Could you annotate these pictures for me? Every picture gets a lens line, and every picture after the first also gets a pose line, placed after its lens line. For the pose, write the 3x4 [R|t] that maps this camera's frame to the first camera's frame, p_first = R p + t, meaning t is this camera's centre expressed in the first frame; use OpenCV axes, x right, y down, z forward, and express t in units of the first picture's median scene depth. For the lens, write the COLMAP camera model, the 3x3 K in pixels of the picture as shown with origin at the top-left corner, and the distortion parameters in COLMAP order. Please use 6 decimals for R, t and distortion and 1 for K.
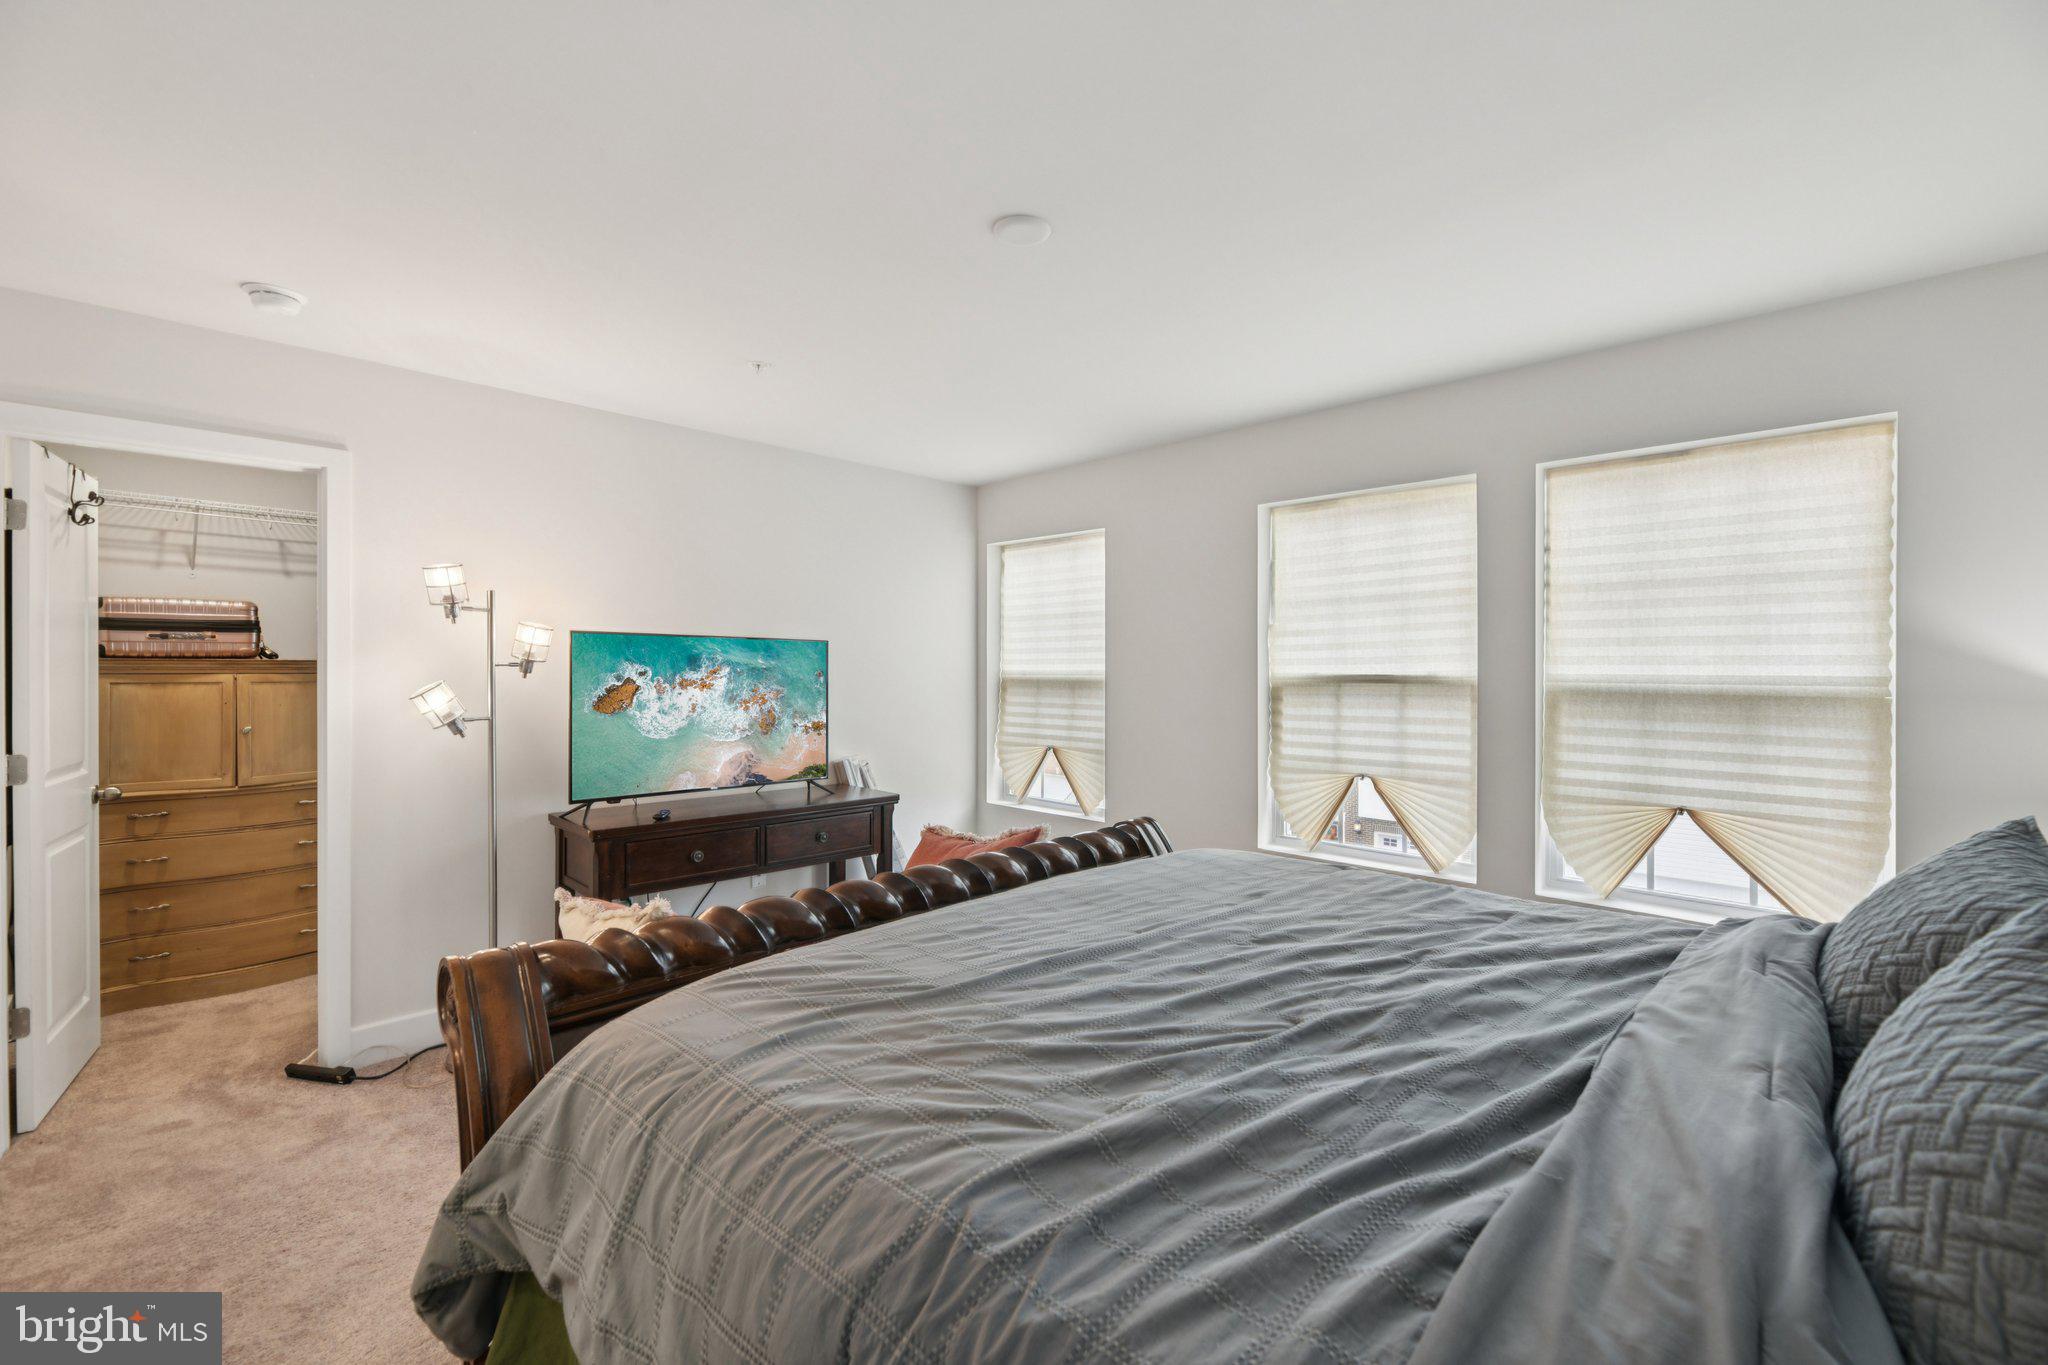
lens RADIAL K [[894.7, 0, 931.4], [0, 894.7, 677.4], [0, 0, 1]] dist [0.000267, 0.000004]
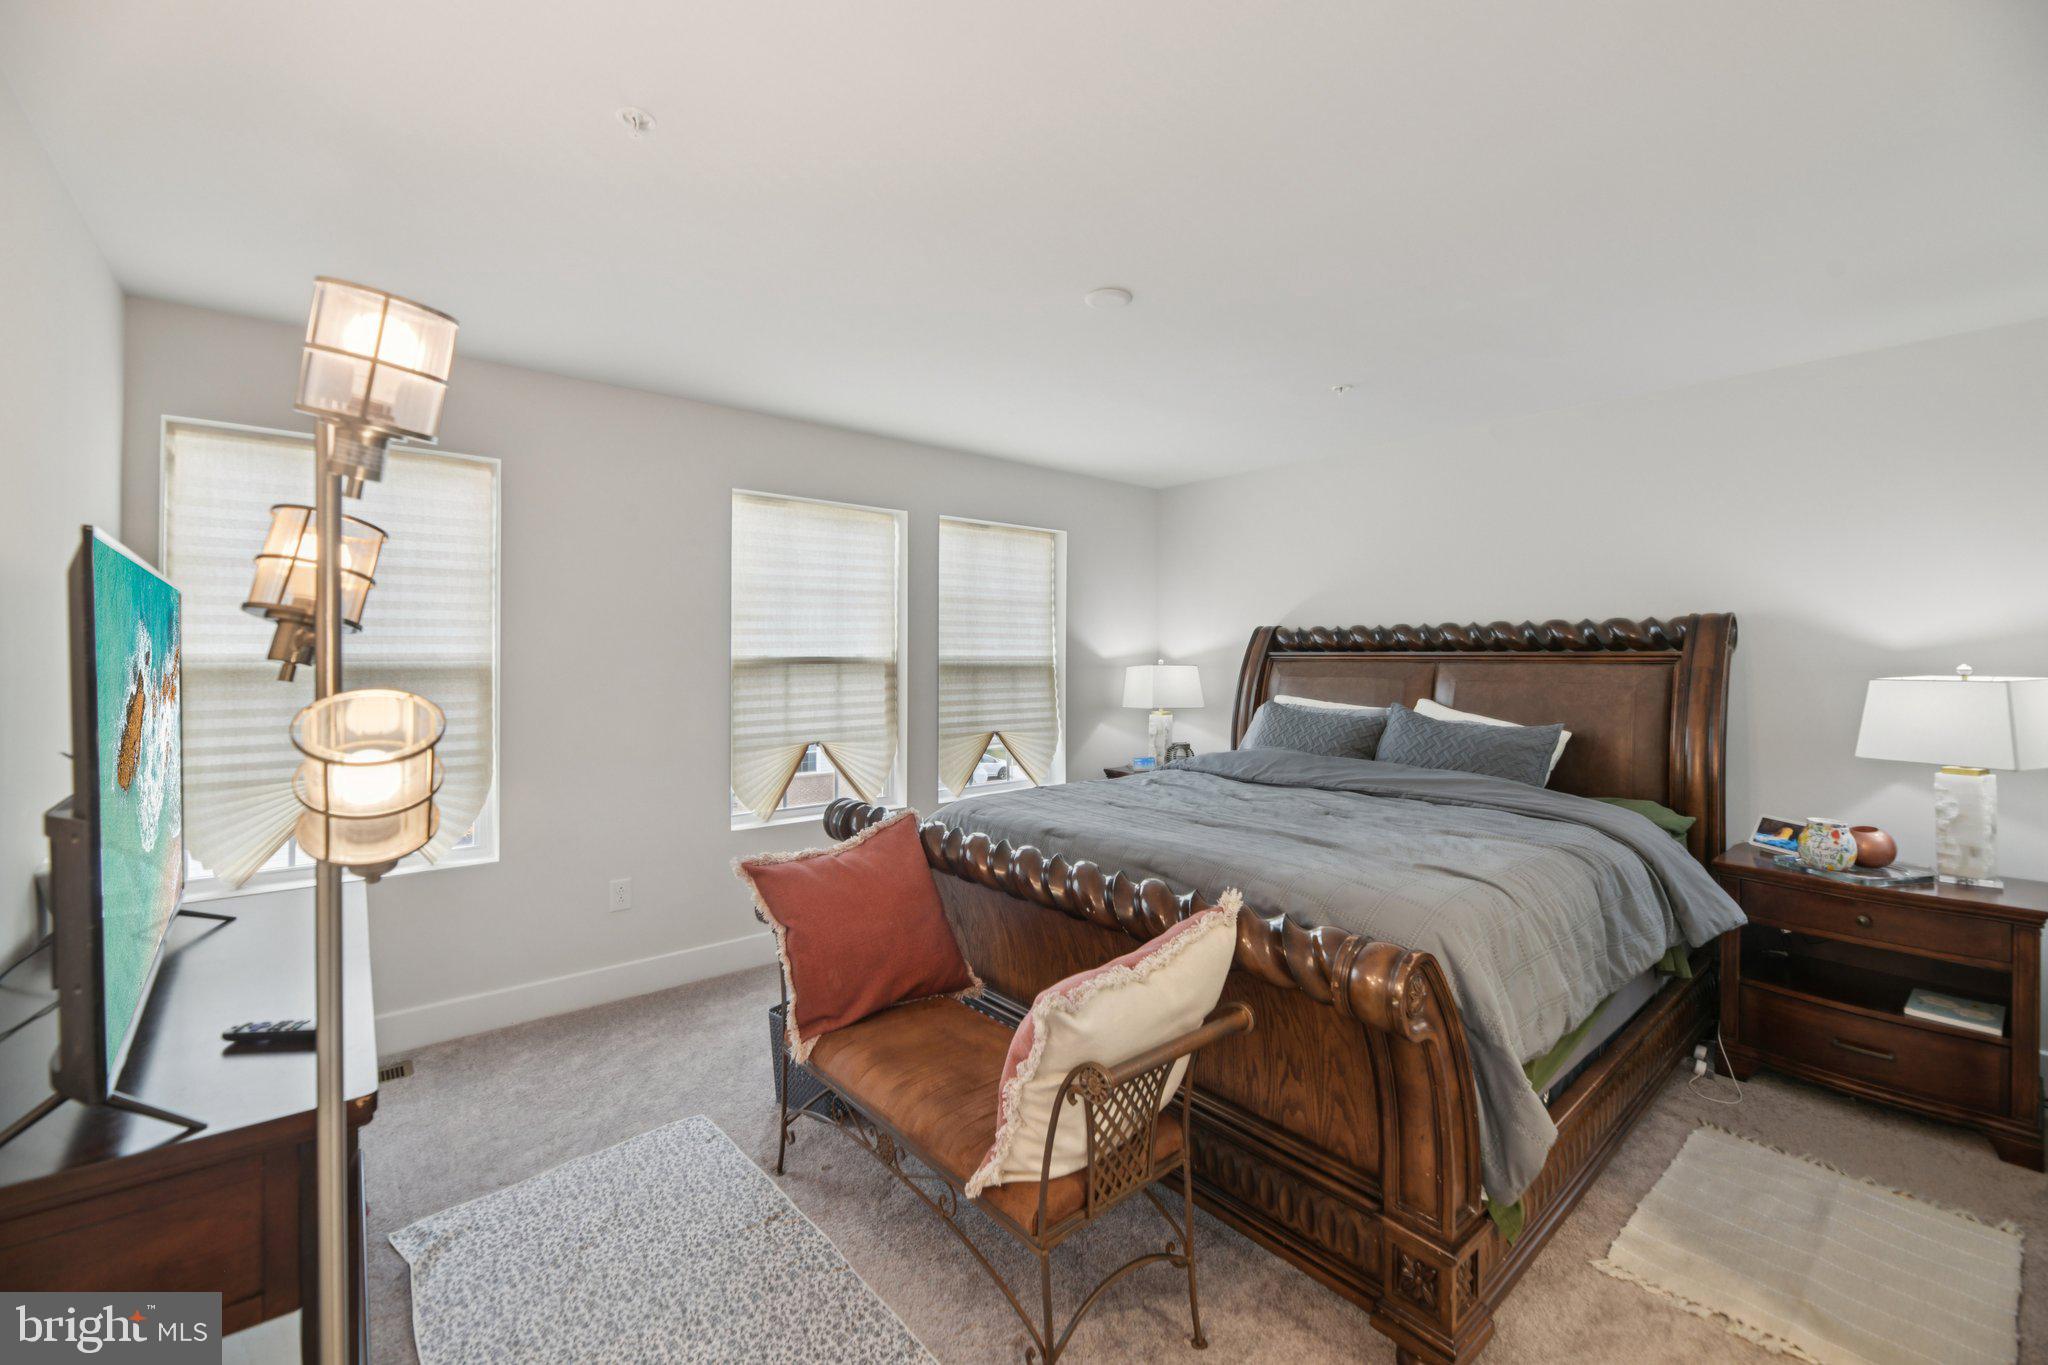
lens RADIAL K [[821.1, 0, 1031.8], [0, 821.1, 674.2], [0, 0, 1]] dist [-0.009091, -0.000338]
pose [[0.031031, -0.030498, 0.999053, -0.588514], [0.005431, 0.999525, 0.030344, -0.011467], [-0.999504, 0.004484, 0.031181, 0.693434]]
